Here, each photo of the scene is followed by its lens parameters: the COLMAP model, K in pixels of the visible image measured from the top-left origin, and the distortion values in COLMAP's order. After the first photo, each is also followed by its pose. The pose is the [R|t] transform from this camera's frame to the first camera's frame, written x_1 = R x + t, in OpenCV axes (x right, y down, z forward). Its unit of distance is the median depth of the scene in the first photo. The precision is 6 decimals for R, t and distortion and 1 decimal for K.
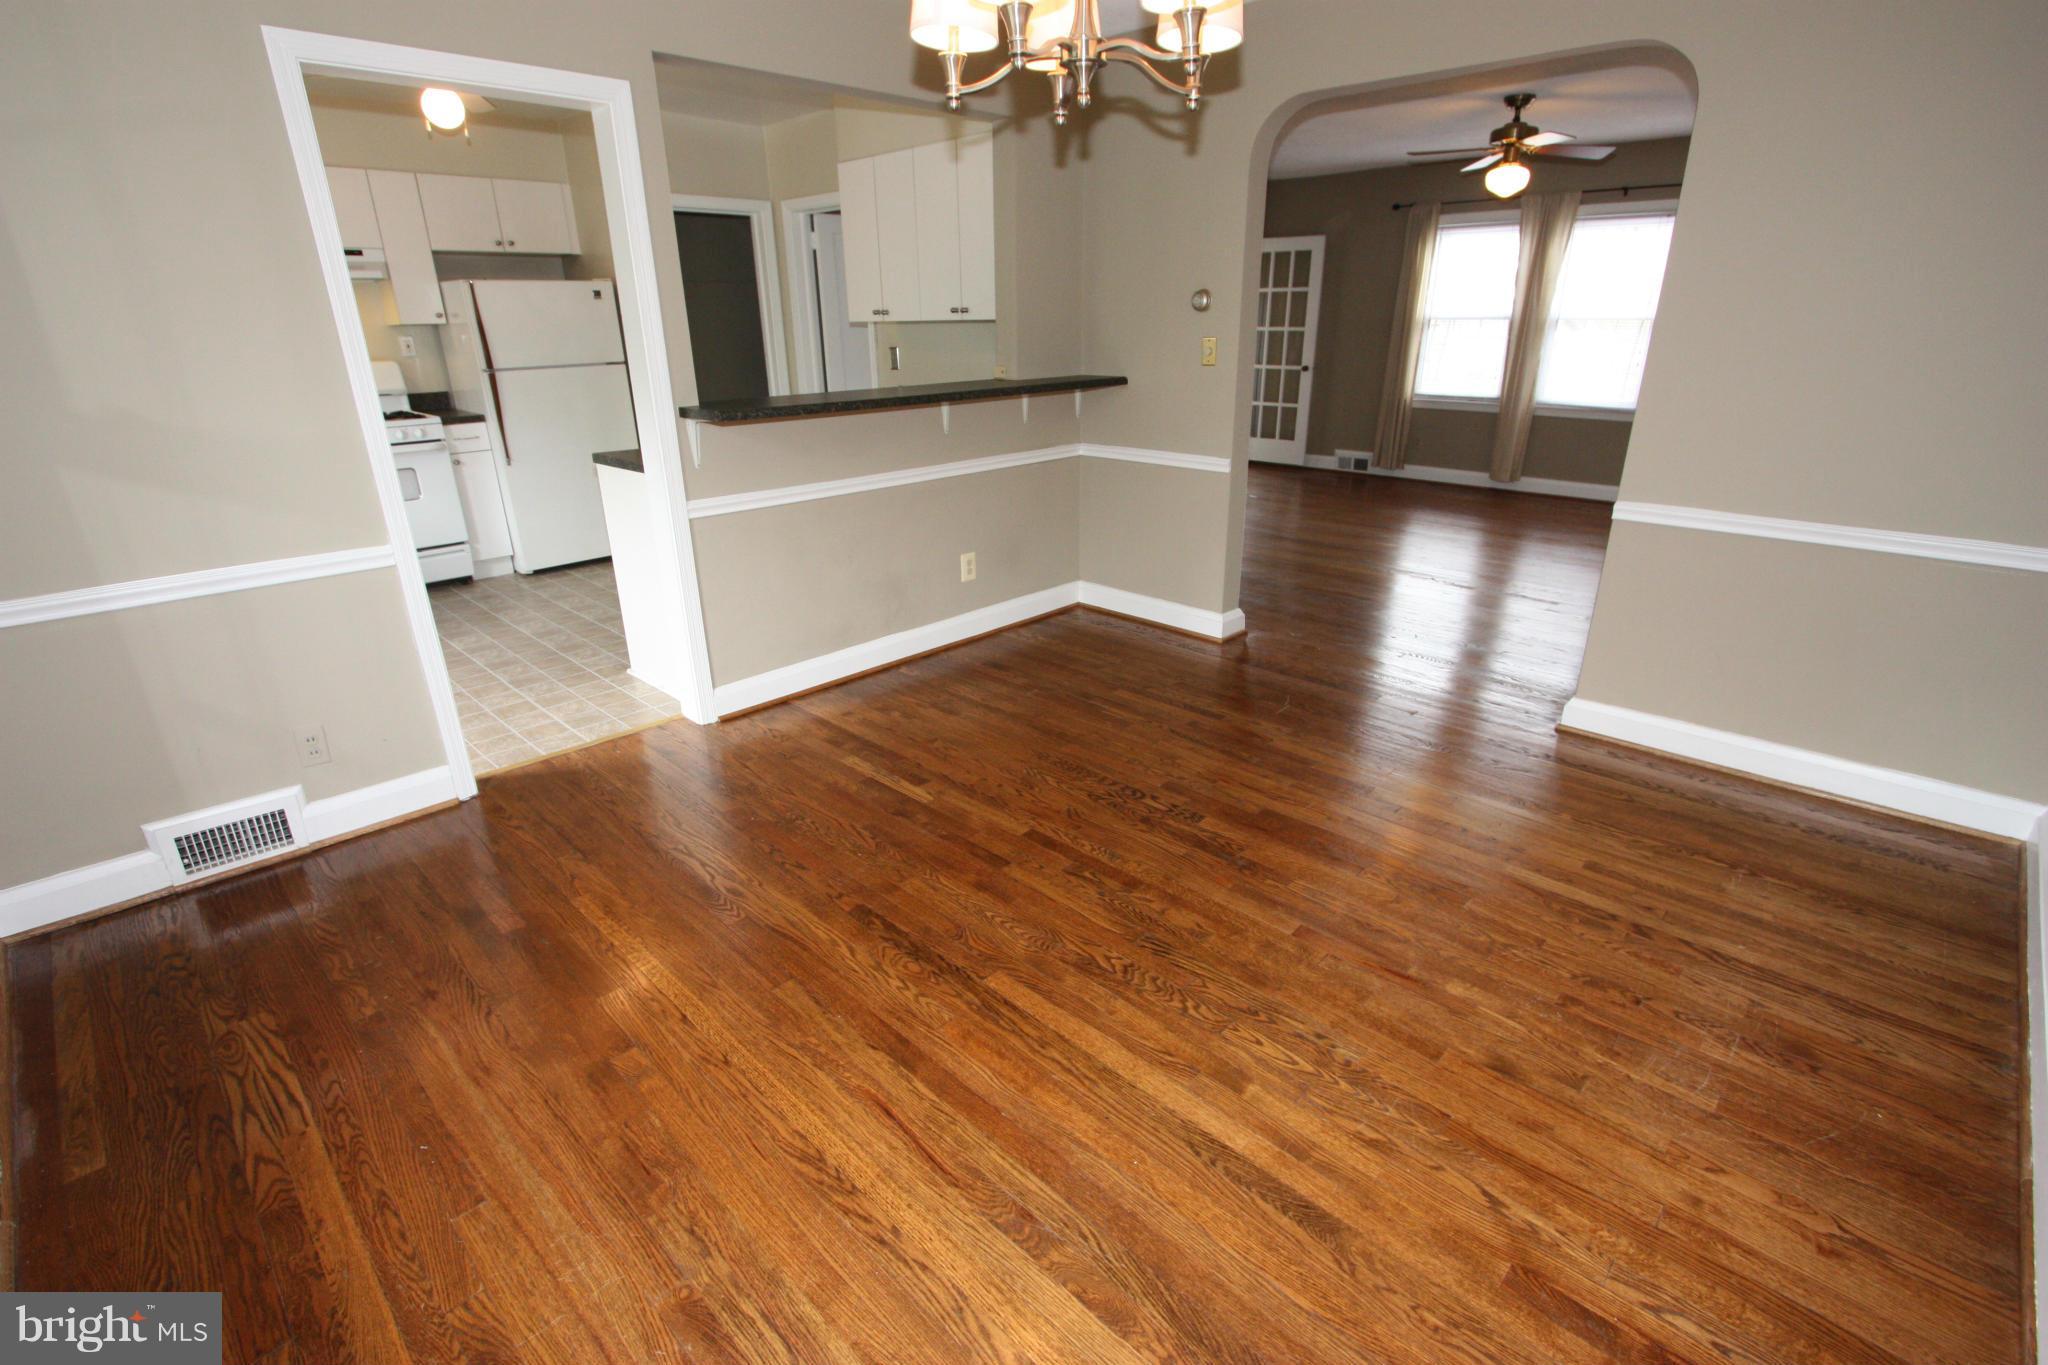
lens RADIAL K [[932.4, 0, 1035.3], [0, 932.4, 687.1], [0, 0, 1]] dist [-0.013841, -0.000494]
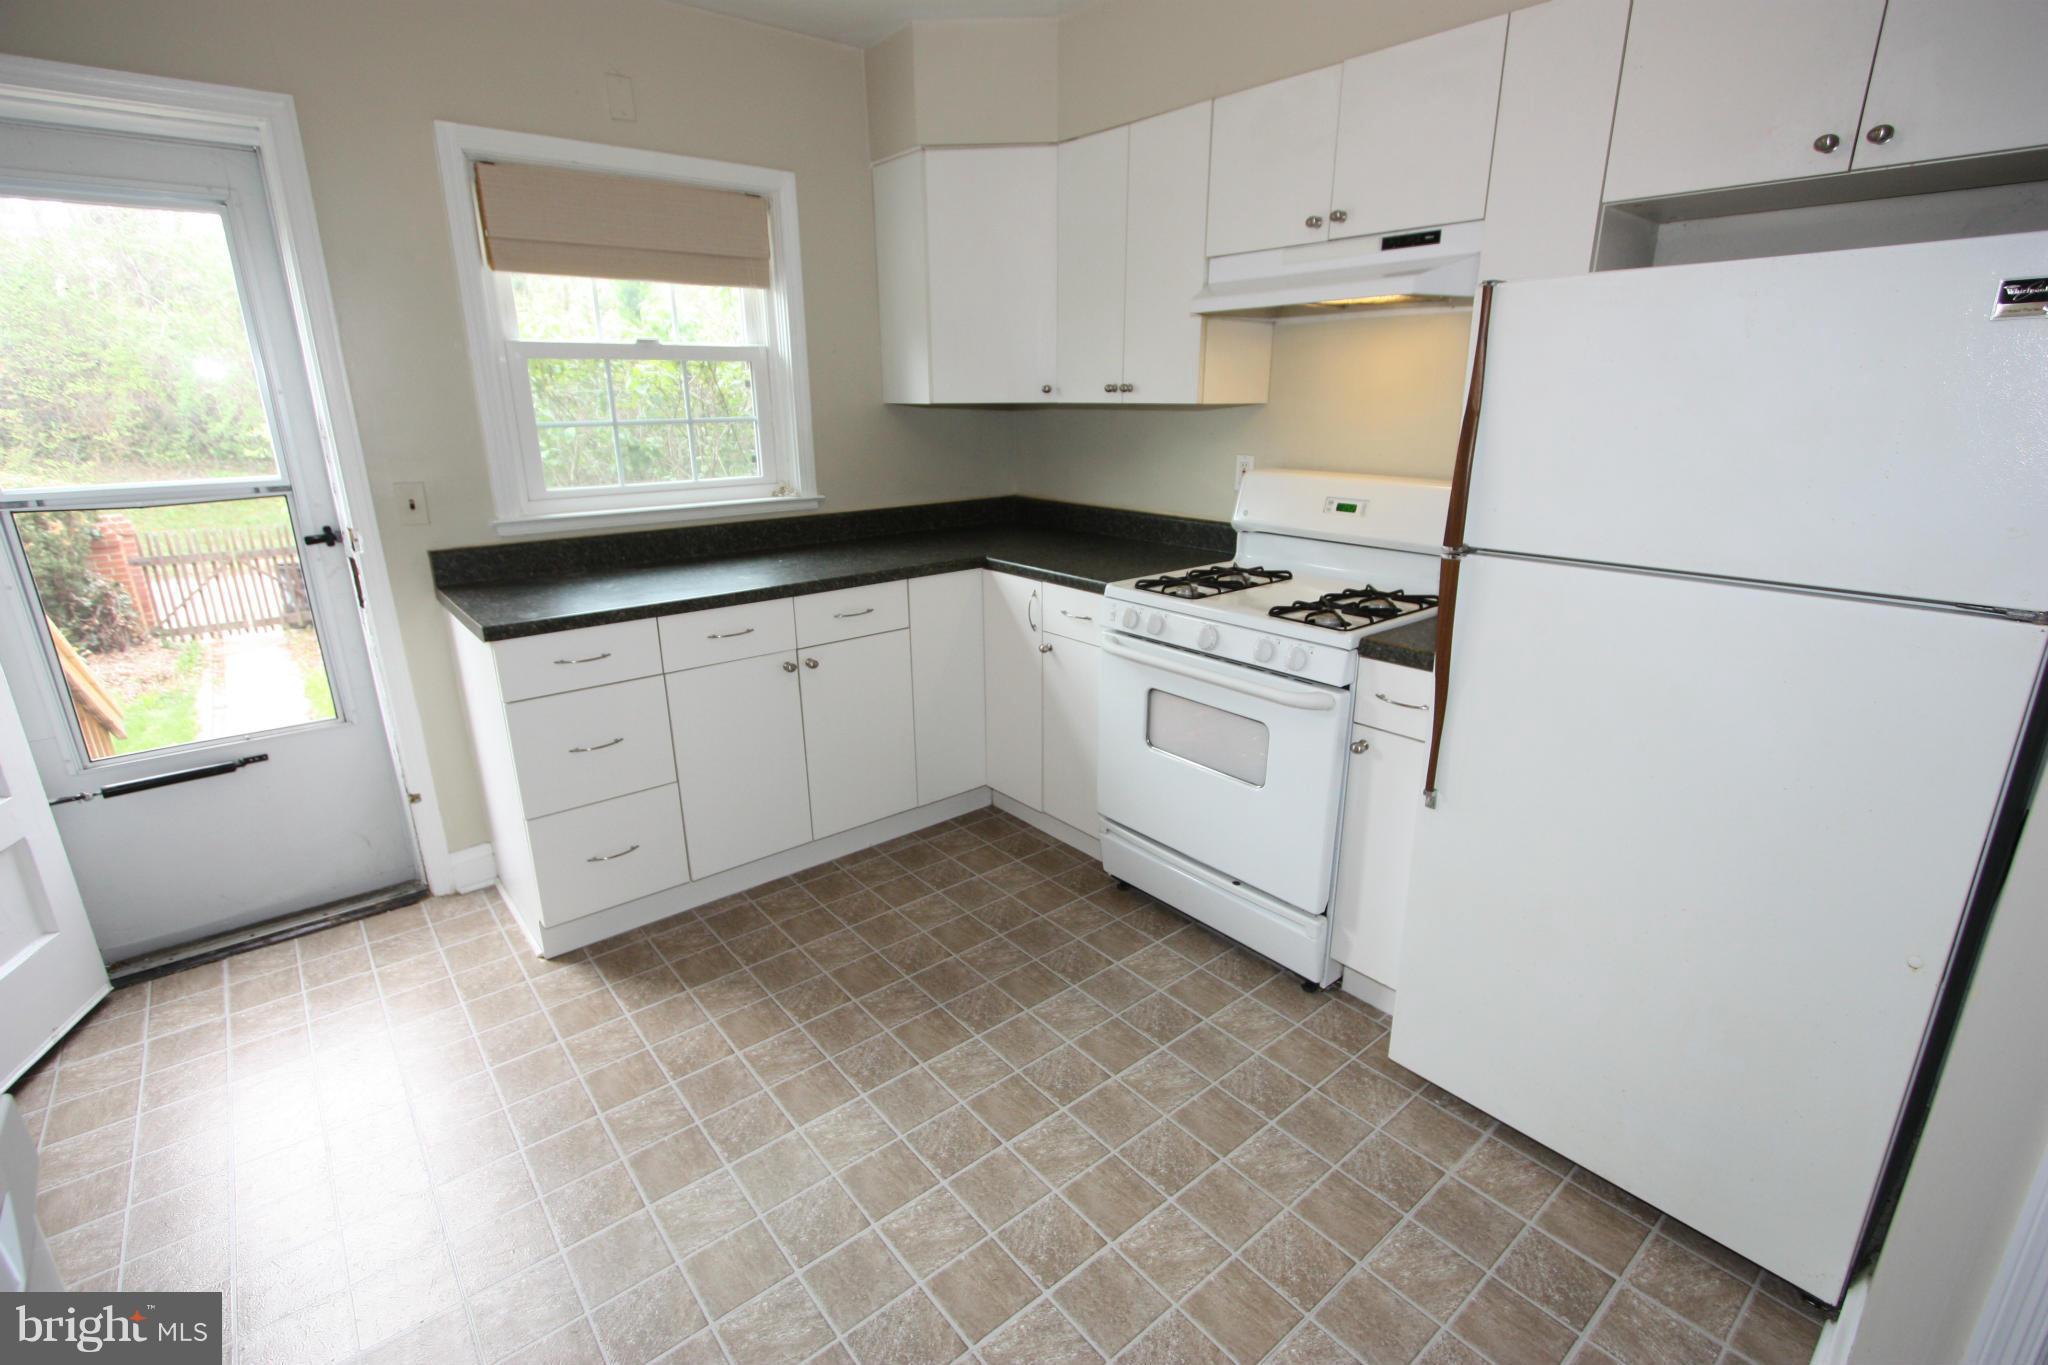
lens RADIAL K [[946.9, 0, 1026.0], [0, 946.9, 690.1], [0, 0, 1]] dist [-0.011225, -0.000080]
pose [[-0.118991, 0.309527, -0.943416, -0.221775], [-0.363303, 0.870703, 0.331493, -0.334727], [0.924041, 0.382191, 0.008846, 0.825128]]
